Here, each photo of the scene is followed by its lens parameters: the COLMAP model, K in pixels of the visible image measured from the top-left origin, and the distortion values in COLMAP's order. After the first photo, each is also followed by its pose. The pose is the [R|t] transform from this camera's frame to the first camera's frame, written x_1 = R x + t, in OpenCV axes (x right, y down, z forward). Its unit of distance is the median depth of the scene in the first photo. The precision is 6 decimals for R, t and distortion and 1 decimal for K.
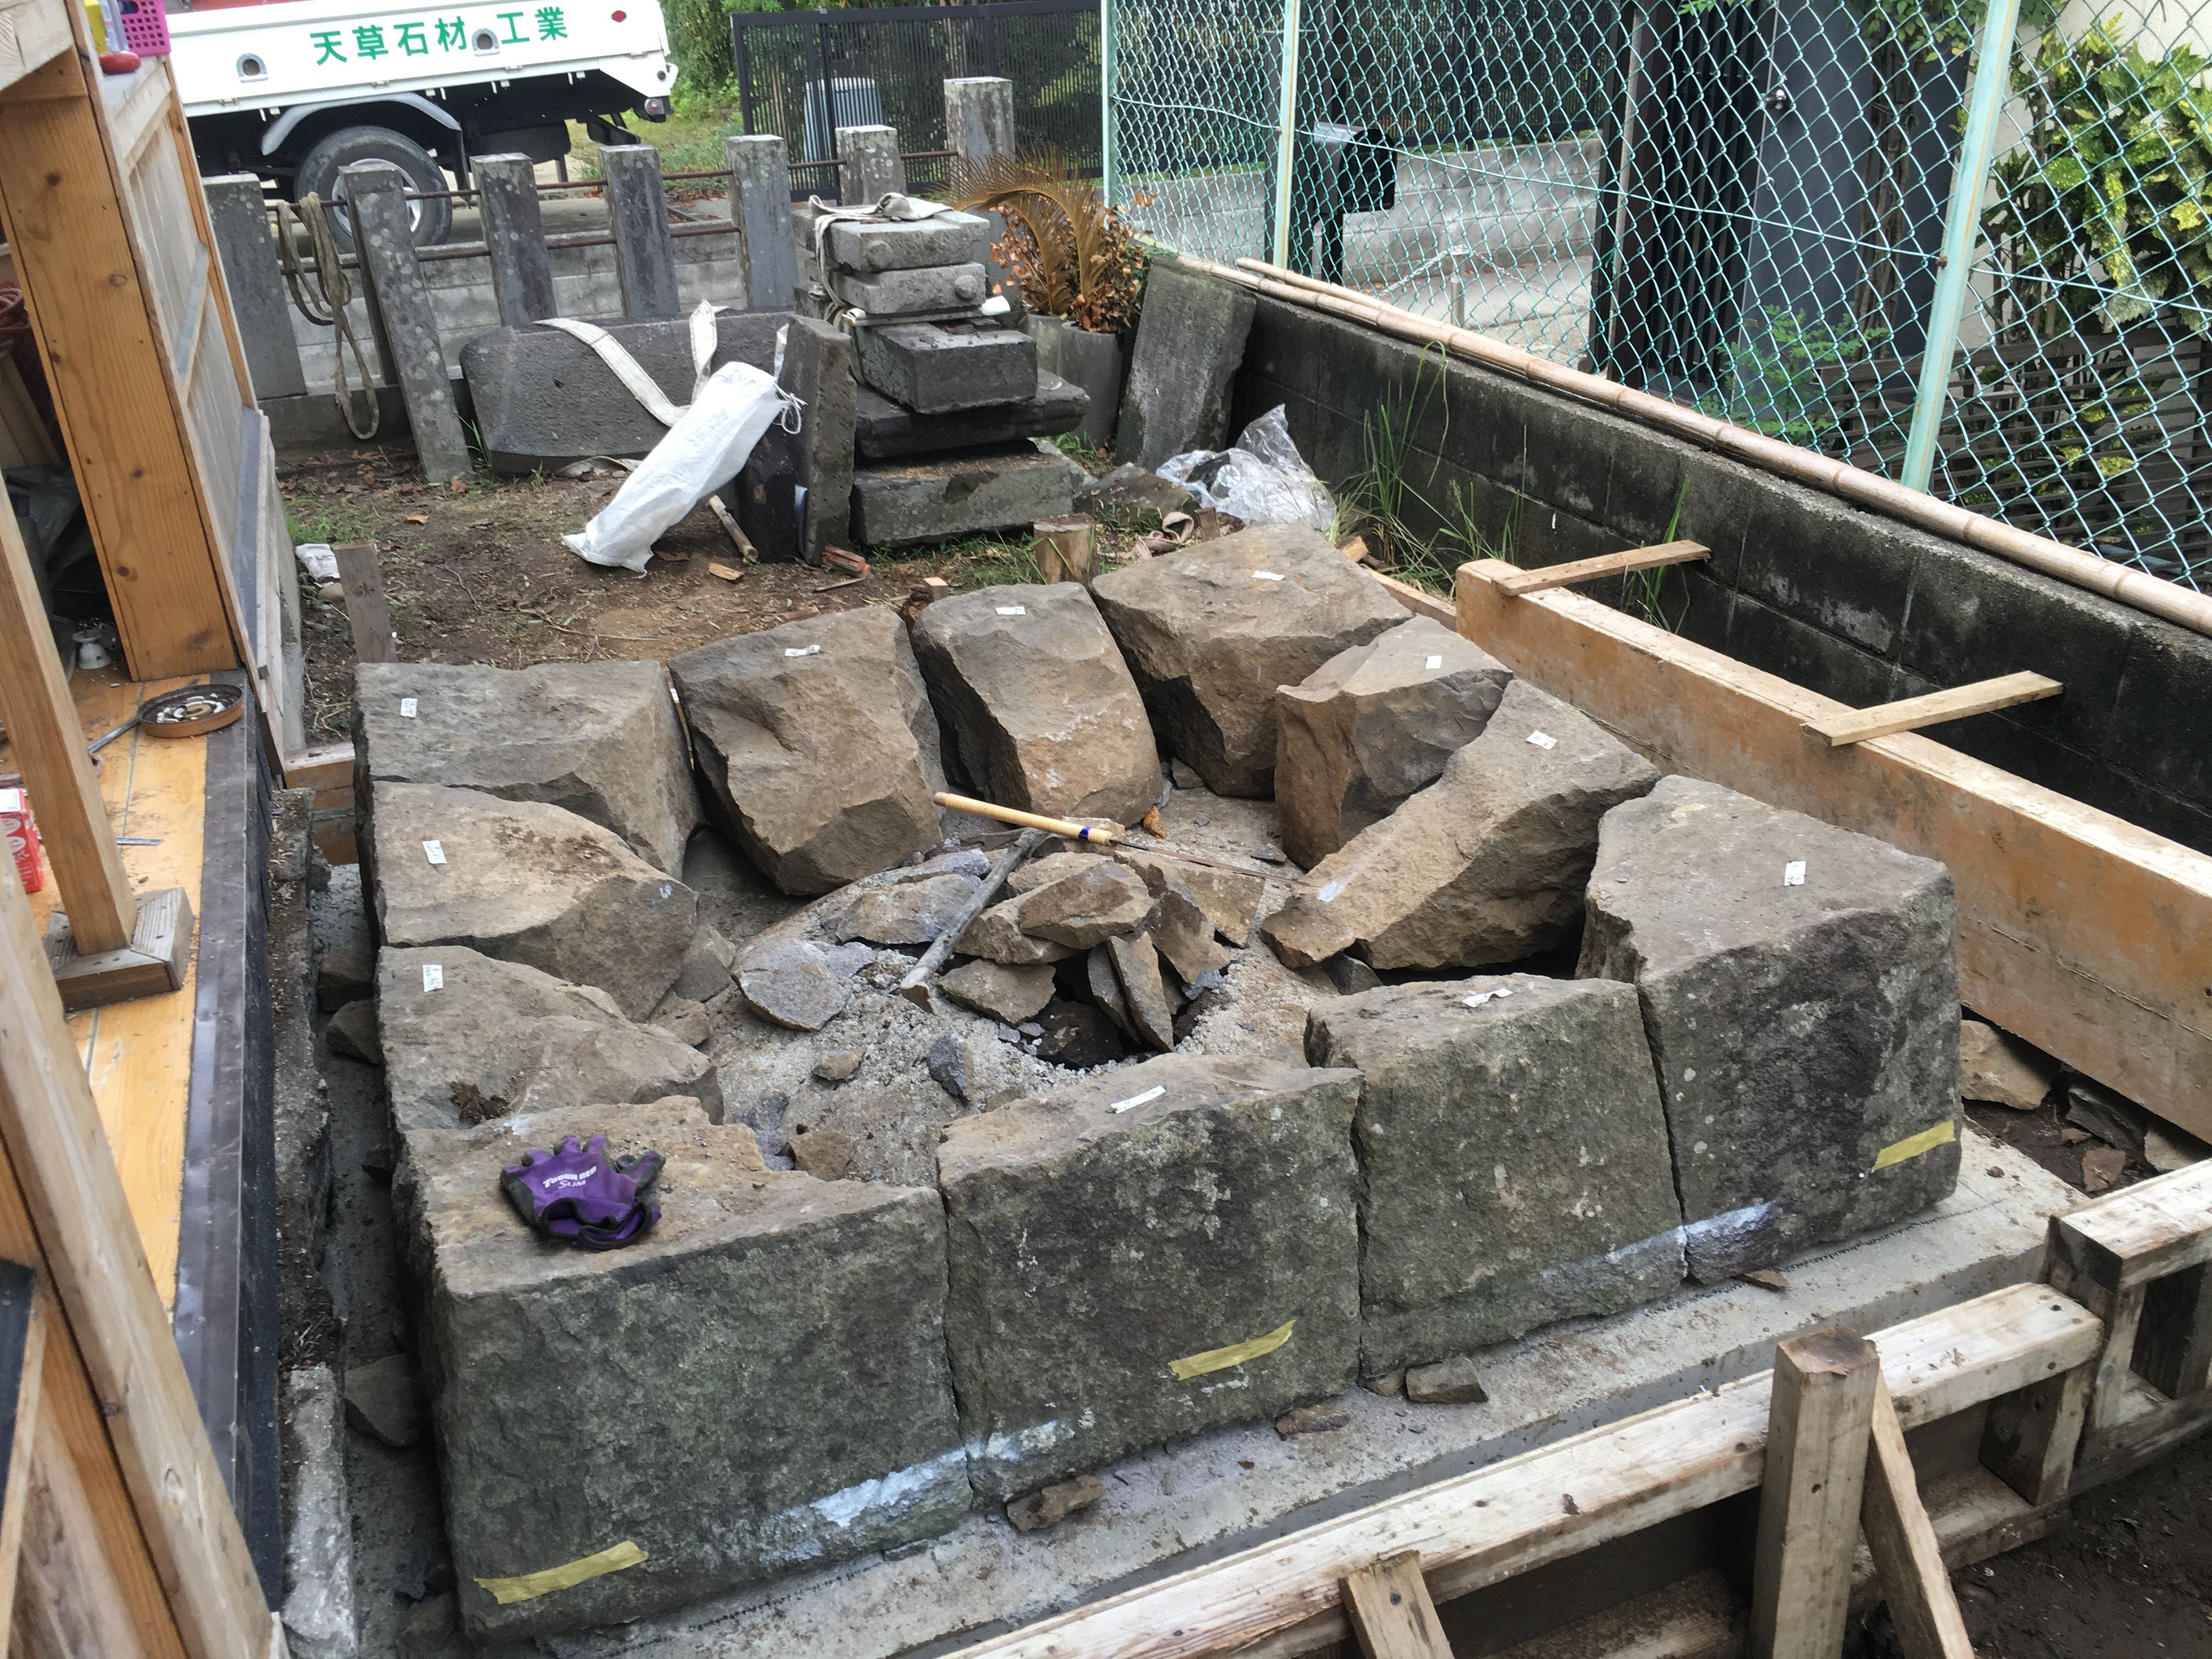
lens RADIAL K [[1881.1, 0, 1106.0], [0, 1881.1, 829.5], [0, 0, 1]] dist [0.063658, -0.076256]
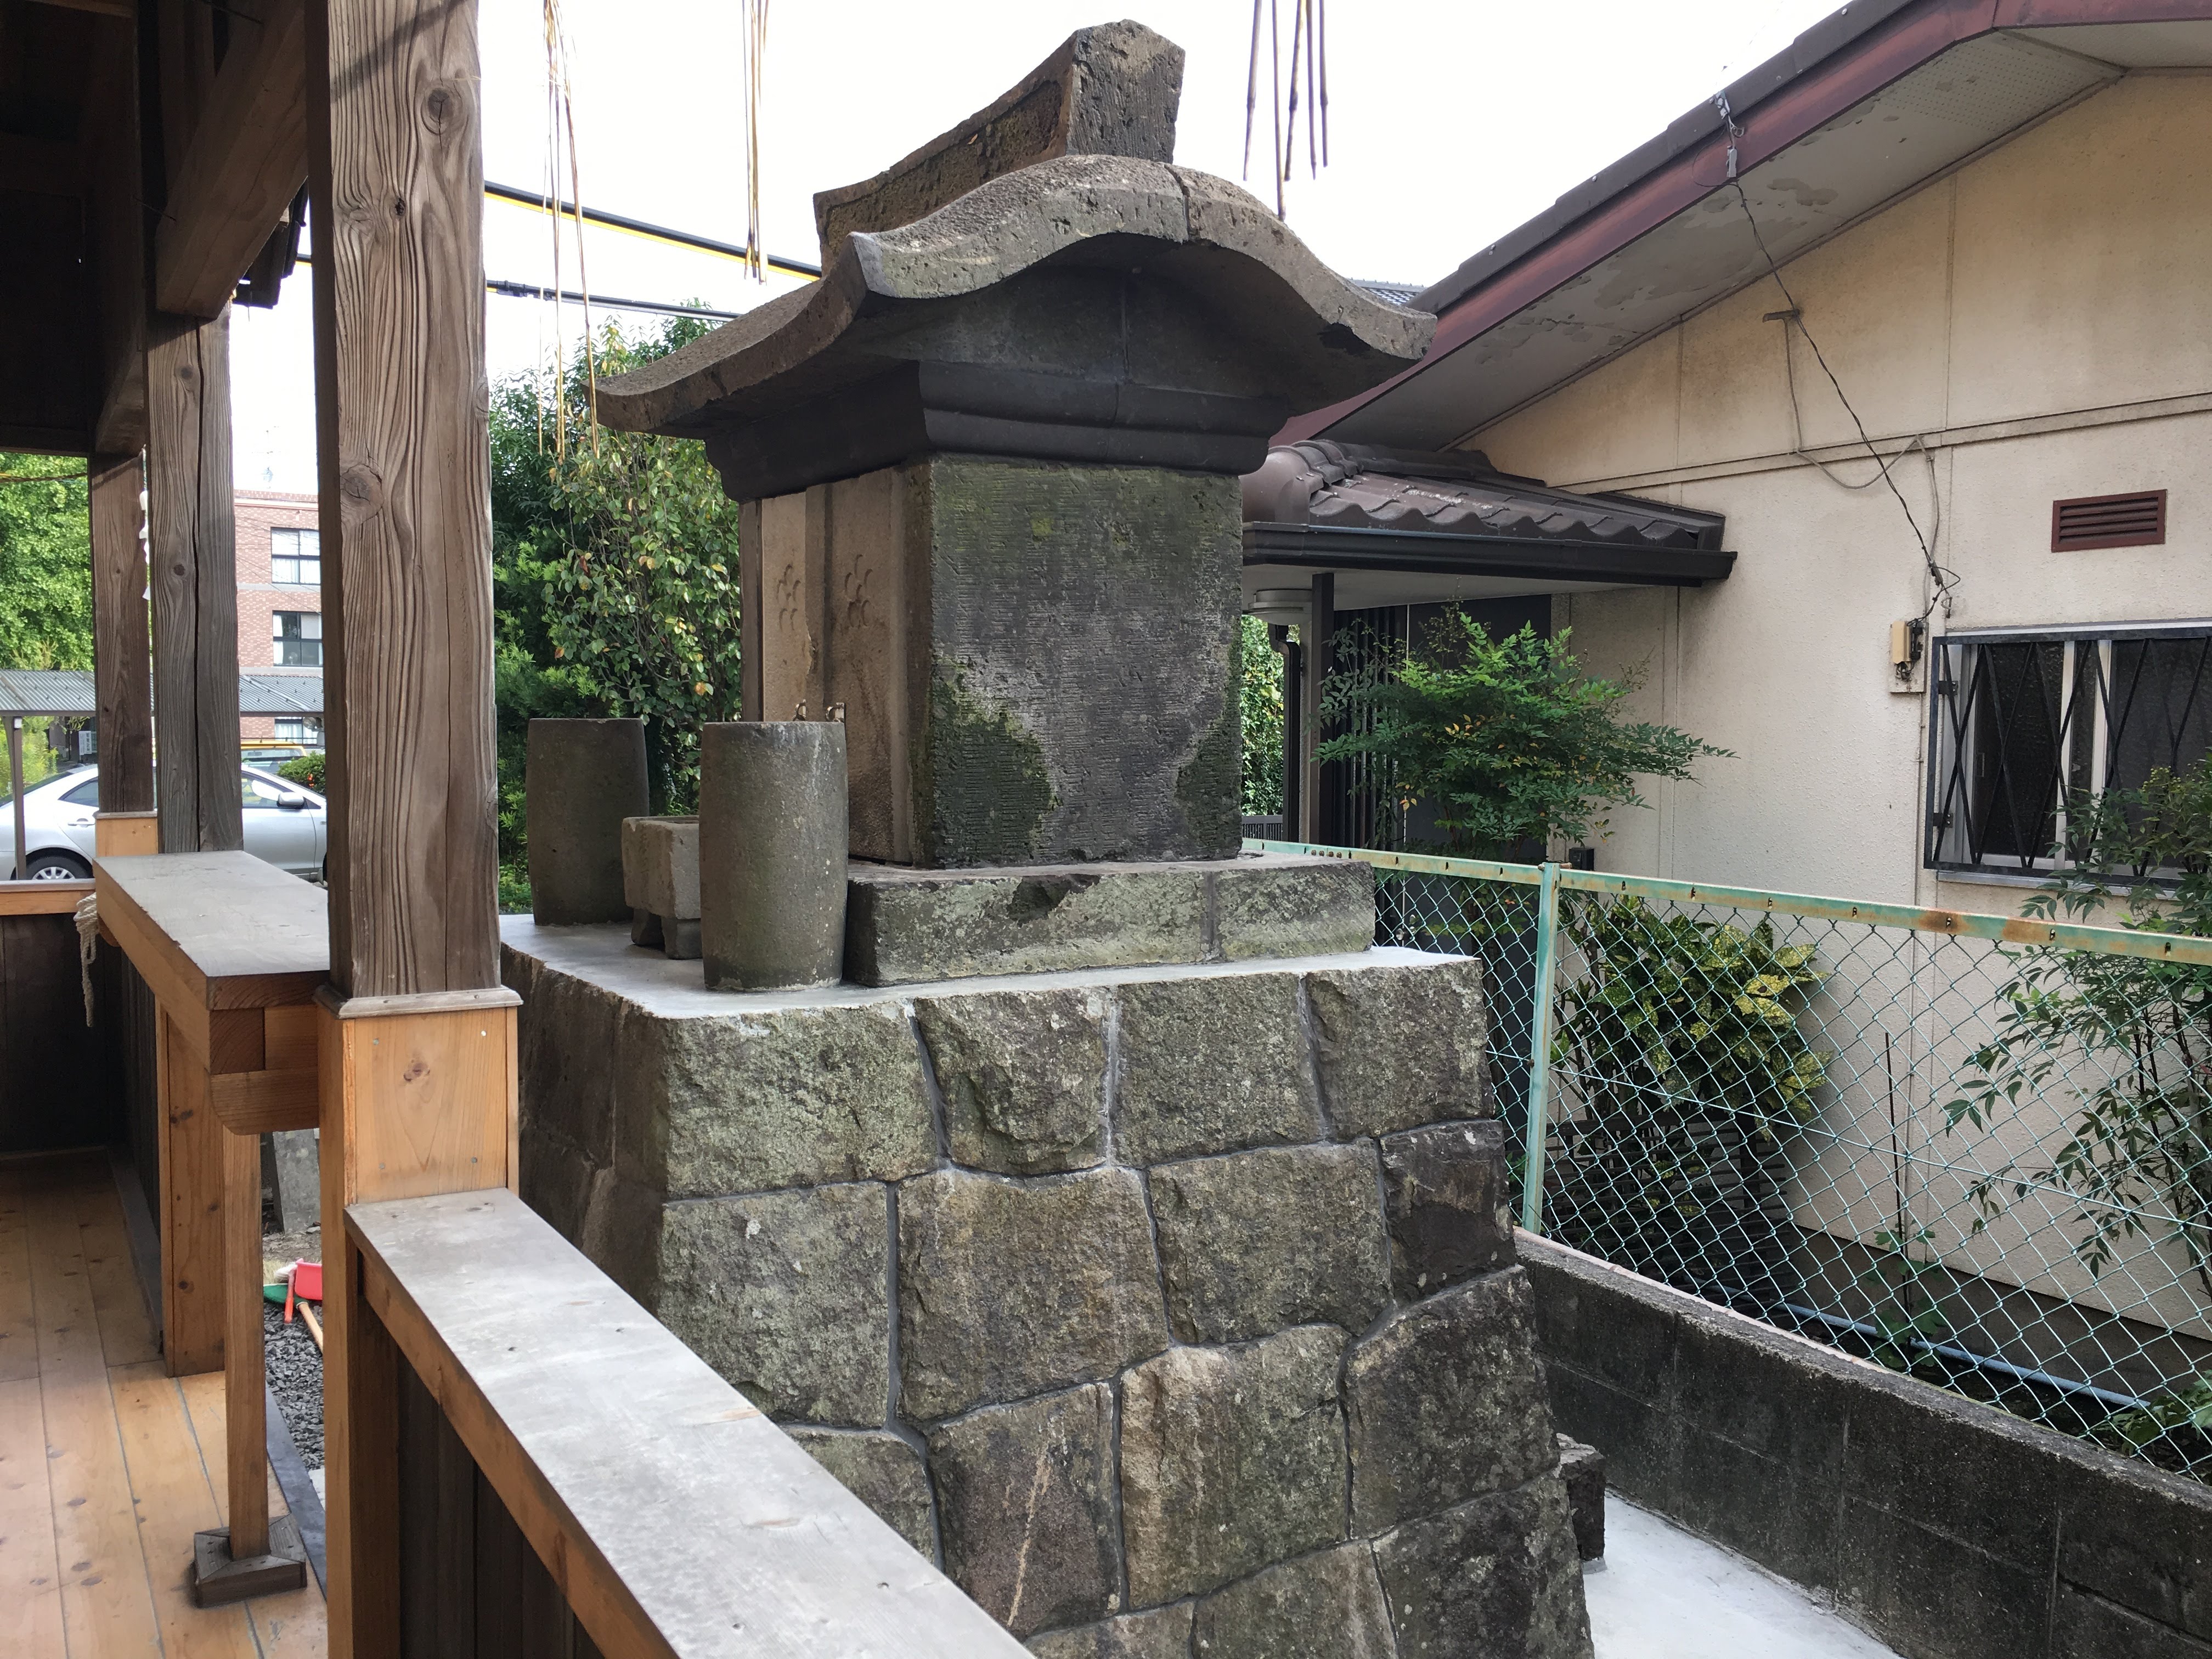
lens RADIAL K [[1881.1, 0, 1106.0], [0, 1881.1, 829.5], [0, 0, 1]] dist [0.063658, -0.076256]
pose [[0.987725, 0.031825, 0.152928, -0.160893], [0.030085, 0.921936, -0.386173, 0.131139], [-0.153280, 0.386034, 0.909661, -0.516324]]
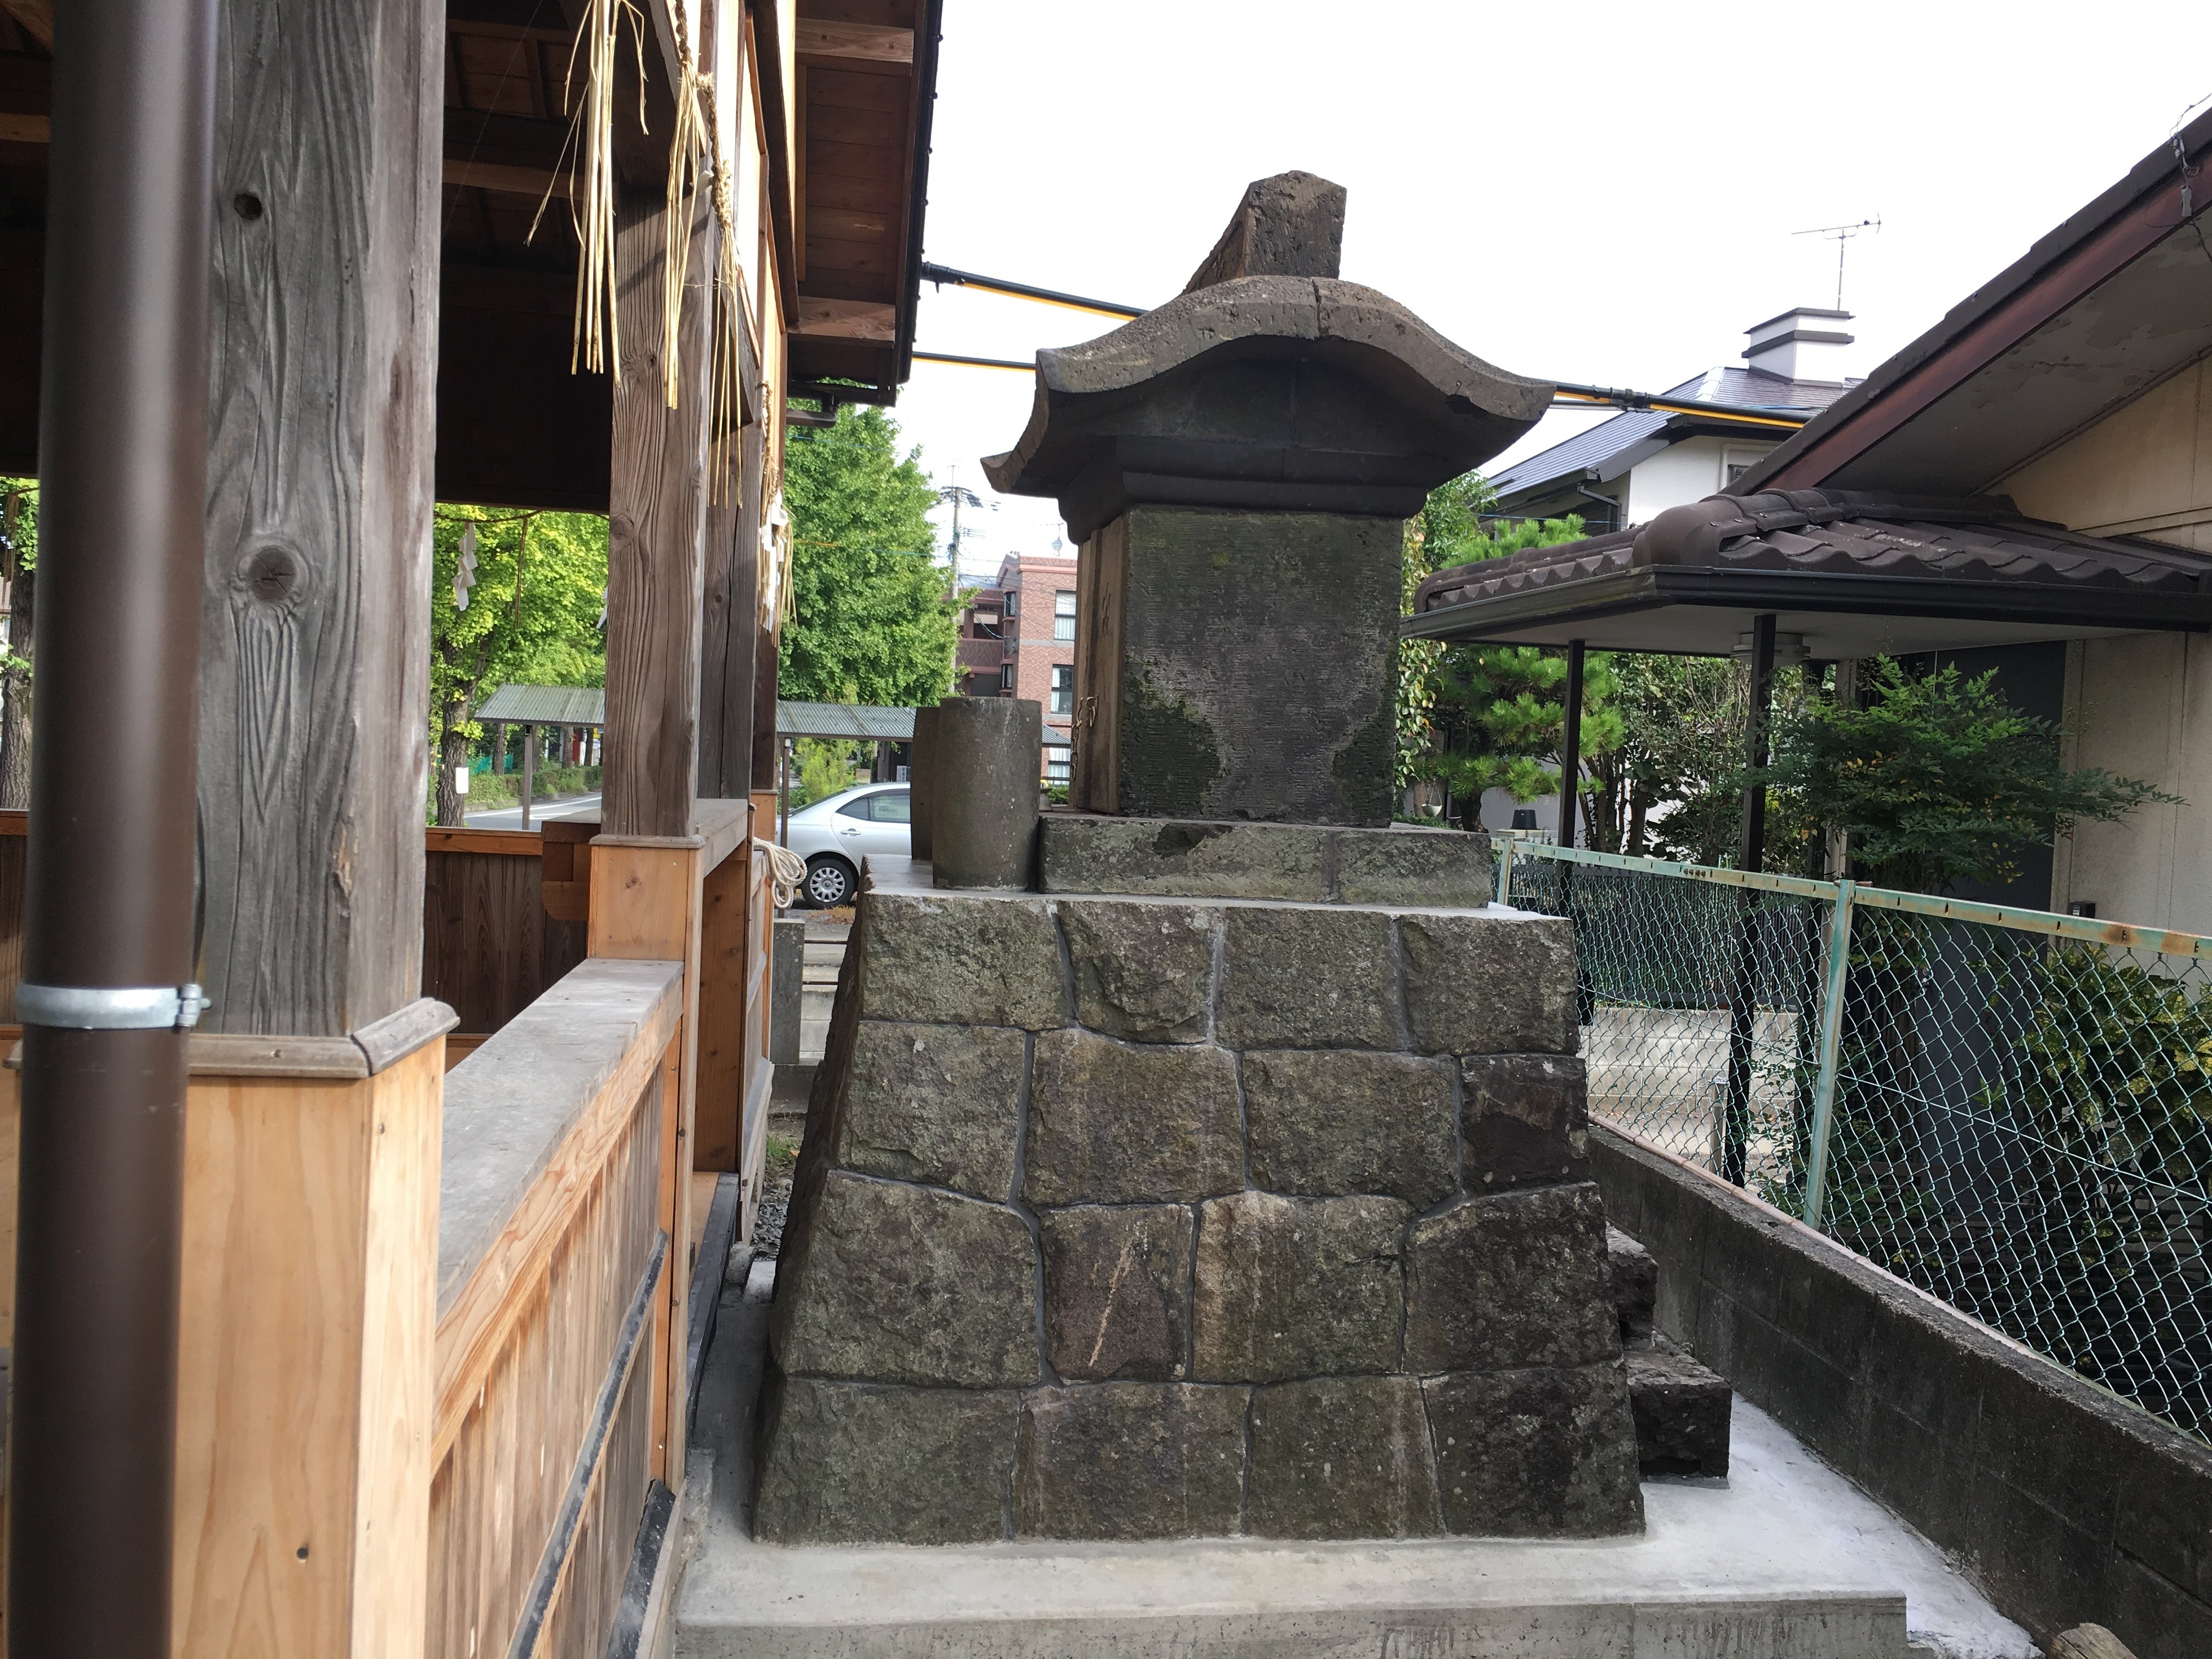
lens RADIAL K [[1881.3, 0, 1106.0], [0, 1881.3, 829.5], [0, 0, 1]] dist [0.053631, -0.056775]
pose [[0.967898, 0.086013, -0.236167, 0.358771], [-0.174872, 0.905367, -0.386951, 0.347309], [0.180535, 0.415828, 0.891344, -0.864739]]
